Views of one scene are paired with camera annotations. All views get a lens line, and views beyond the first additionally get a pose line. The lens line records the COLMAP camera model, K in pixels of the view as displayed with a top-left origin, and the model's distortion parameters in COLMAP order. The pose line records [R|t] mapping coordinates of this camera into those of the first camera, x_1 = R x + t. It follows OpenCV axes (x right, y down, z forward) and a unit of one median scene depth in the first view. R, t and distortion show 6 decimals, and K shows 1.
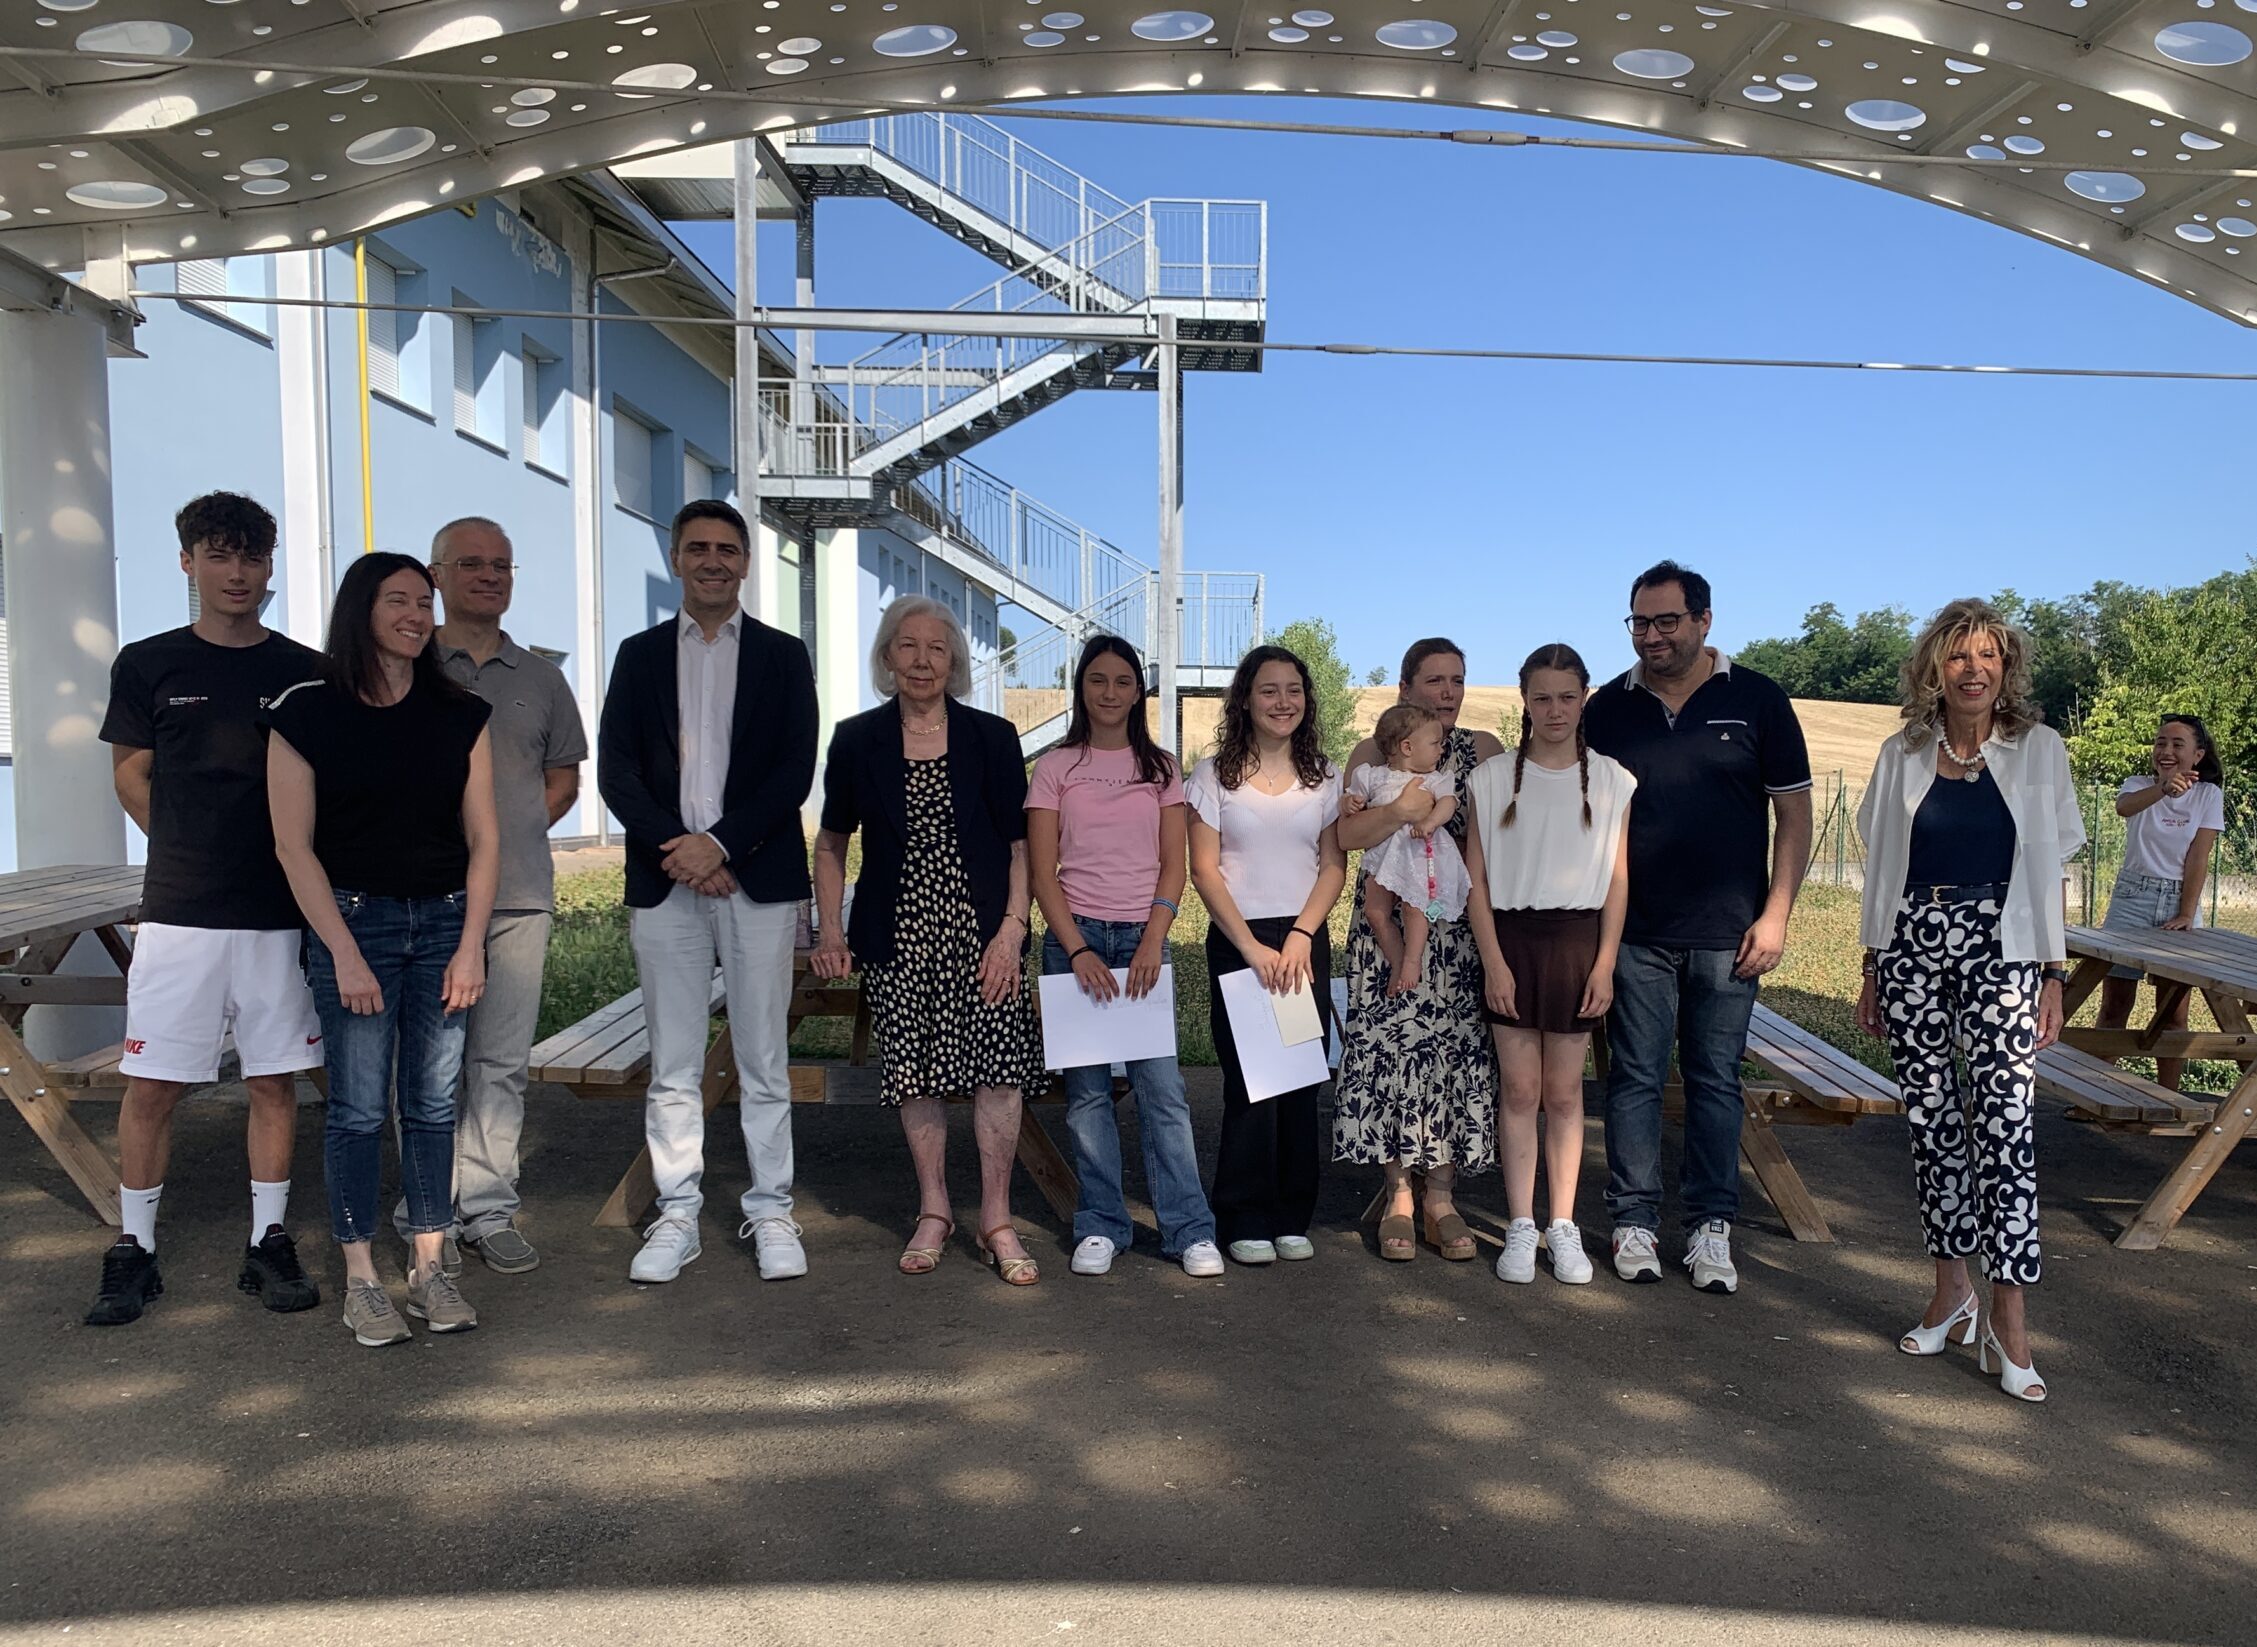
lens RADIAL K [[1956.5, 0, 1289.2], [0, 1956.5, 963.8], [0, 0, 1]] dist [0.046553, -0.116617]
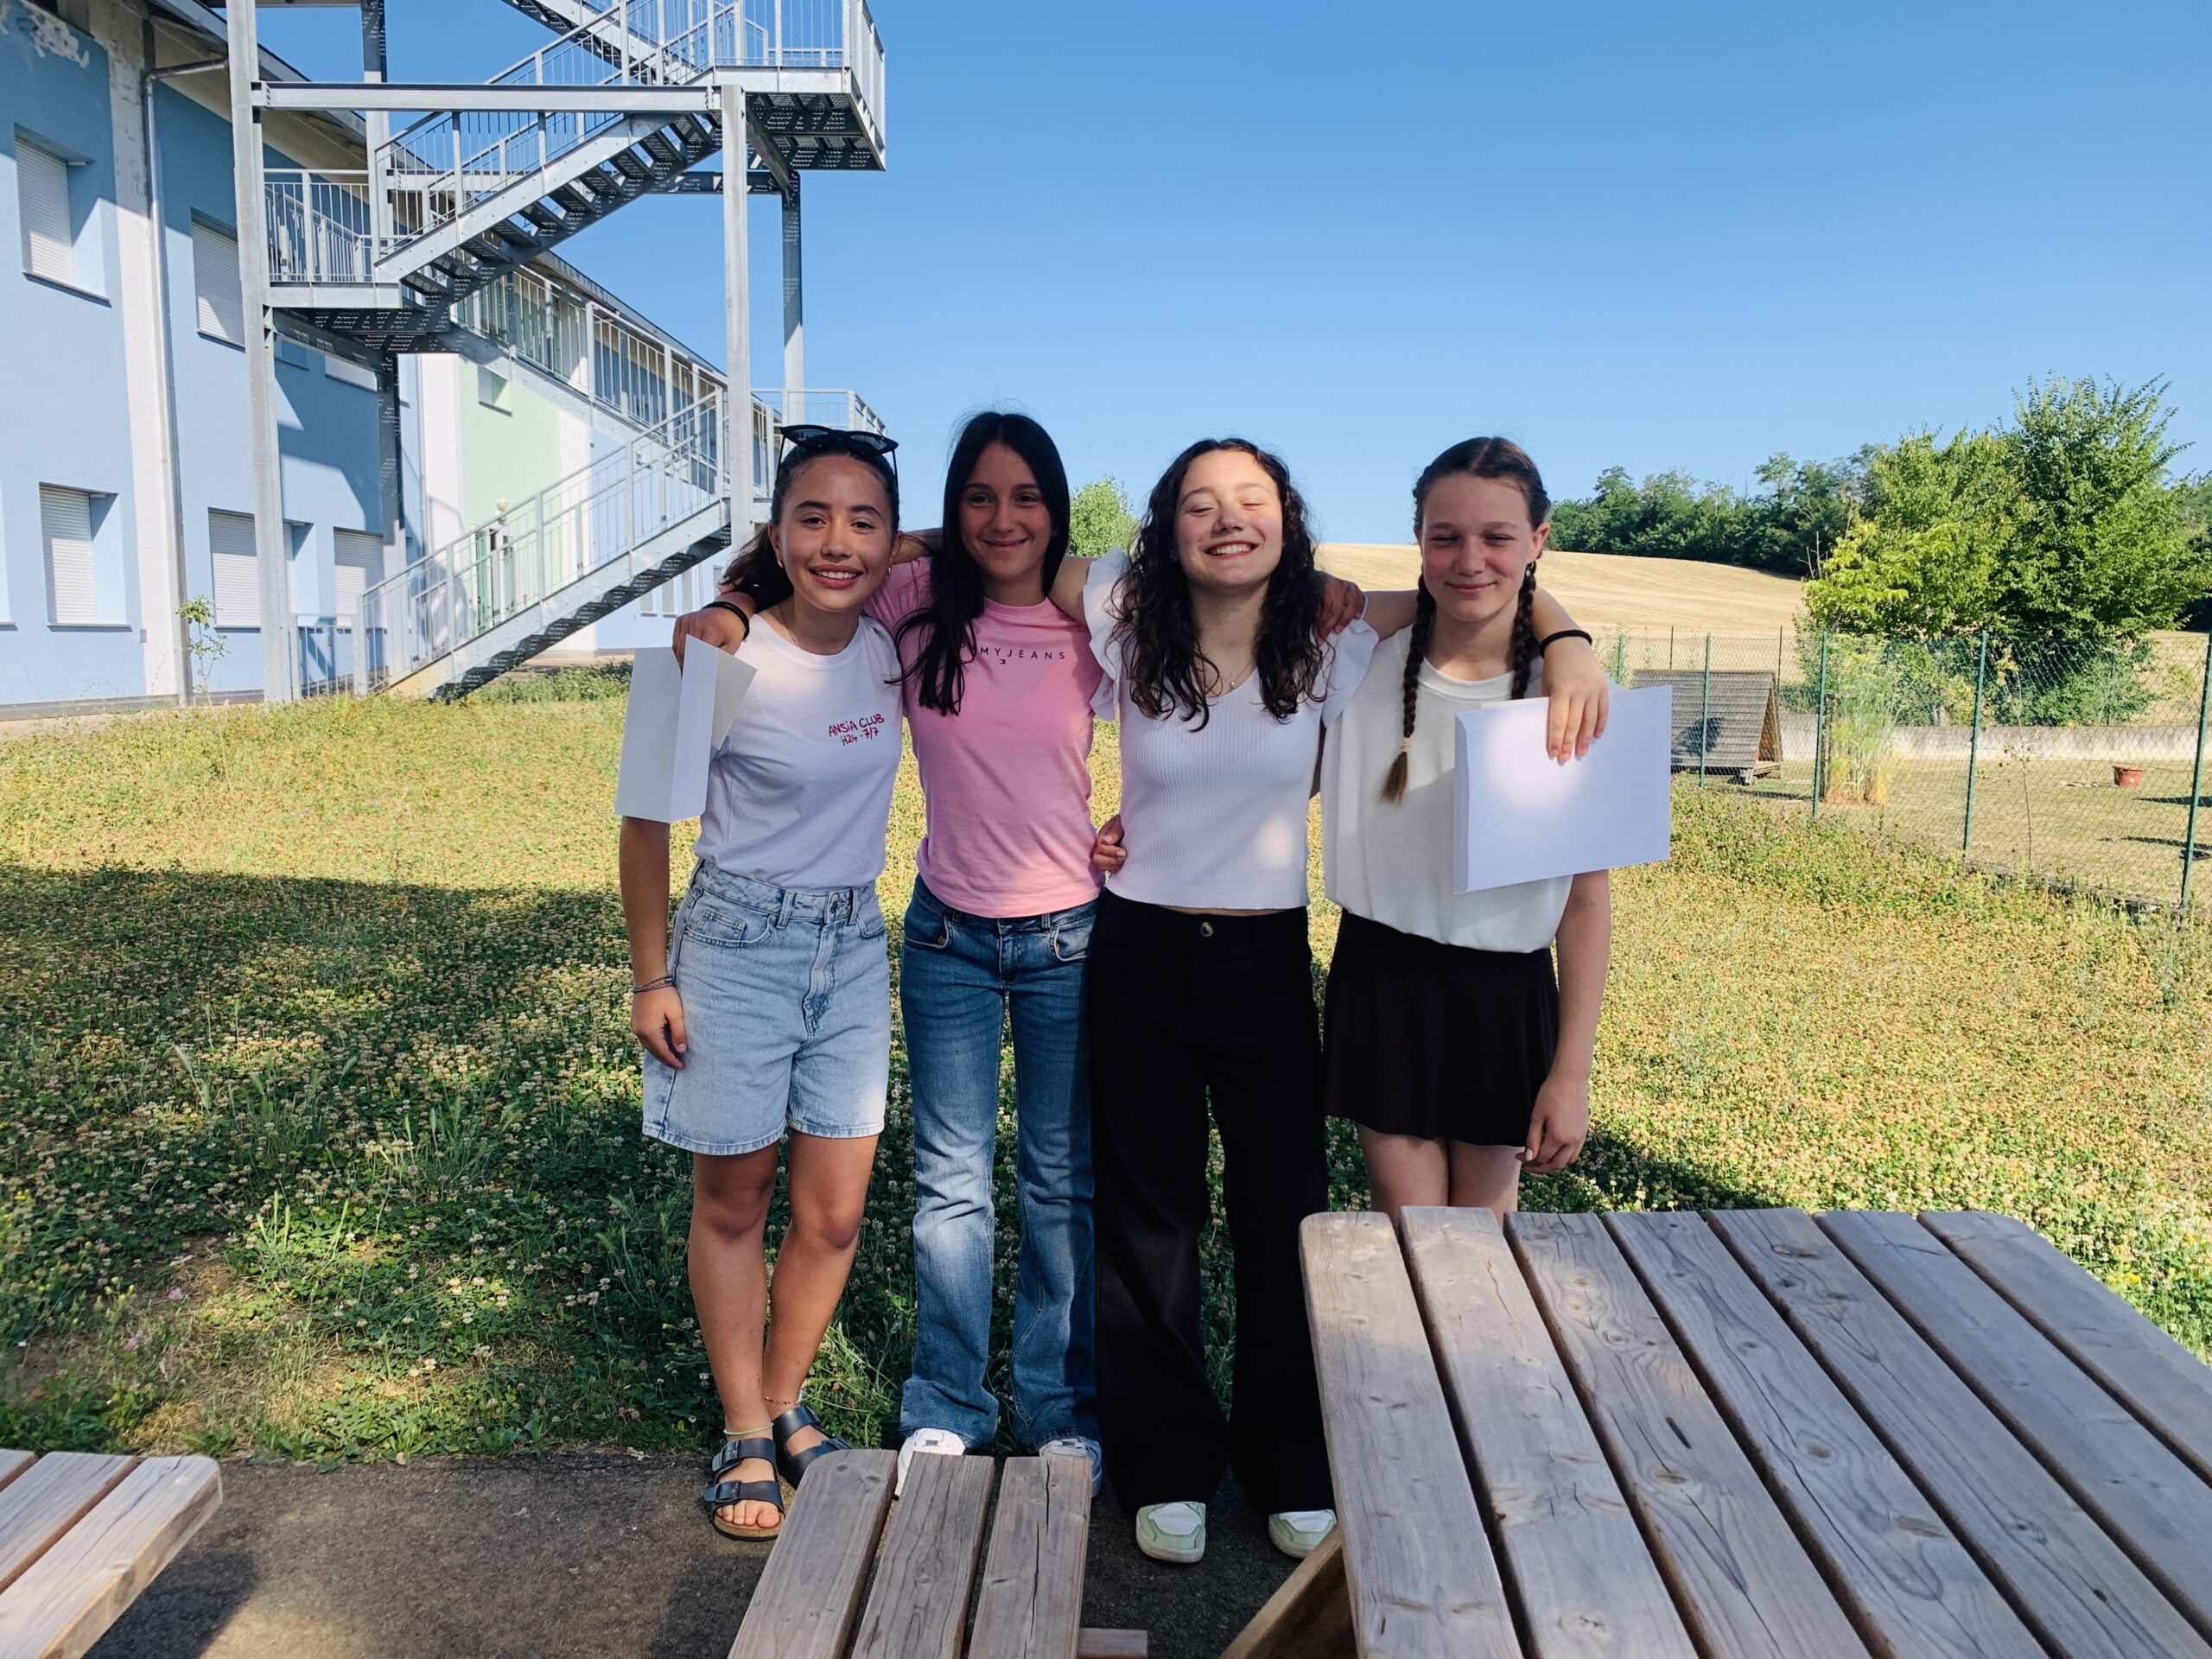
lens RADIAL K [[1710.9, 0, 1078.6], [0, 1710.9, 843.5], [0, 0, 1]] dist [0.002484, 0.004012]
pose [[0.999263, 0.001513, -0.038355, 0.110613], [-0.000290, 0.999493, 0.031850, -0.023606], [0.038383, -0.031816, 0.998756, 0.236129]]
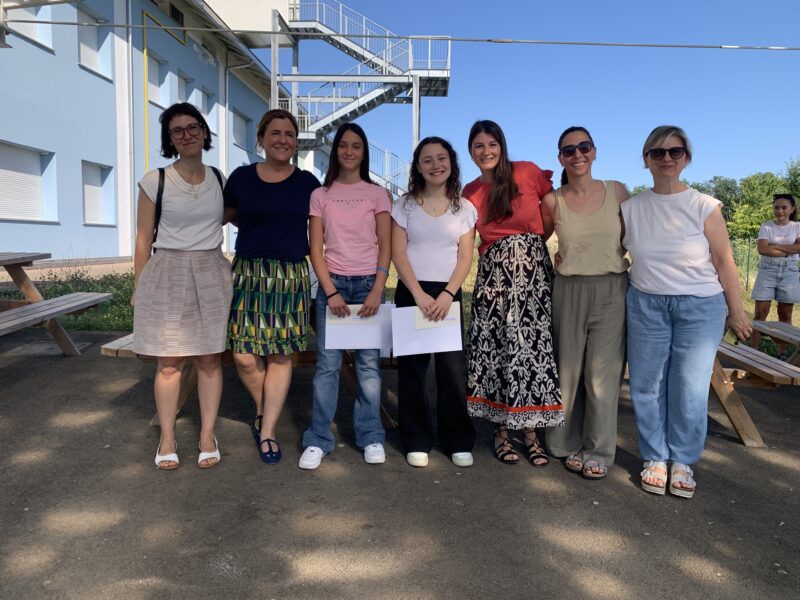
lens RADIAL K [[611.6, 0, 400.0], [0, 611.6, 300.0], [0, 0, 1]] dist [0.003955, 0.003188]
pose [[0.996854, 0.013949, -0.078021, -0.009511], [-0.013535, 0.999891, 0.005833, -0.000730], [0.078094, -0.004758, 0.996935, 0.083287]]
